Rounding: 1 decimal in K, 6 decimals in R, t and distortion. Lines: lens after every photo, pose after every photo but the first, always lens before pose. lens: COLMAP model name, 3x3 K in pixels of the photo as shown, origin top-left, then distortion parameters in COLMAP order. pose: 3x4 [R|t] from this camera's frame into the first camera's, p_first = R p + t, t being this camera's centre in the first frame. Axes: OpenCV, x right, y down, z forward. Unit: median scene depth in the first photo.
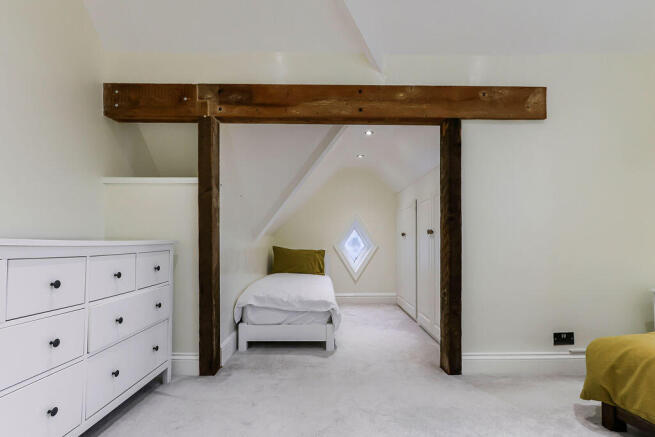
lens RADIAL K [[316.8, 0, 328.2], [0, 316.8, 239.5], [0, 0, 1]] dist [0.002001, 0.000519]
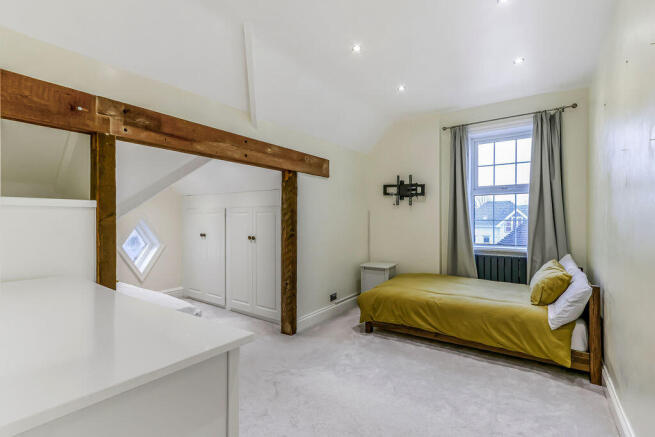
lens RADIAL K [[302.0, 0, 329.3], [0, 302.0, 224.2], [0, 0, 1]] dist [0.001403, 0.000489]
pose [[0.597754, -0.011019, 0.801604, -0.700333], [-0.005346, 0.999829, 0.017730, -0.148556], [-0.801662, -0.014884, 0.597592, -0.031149]]
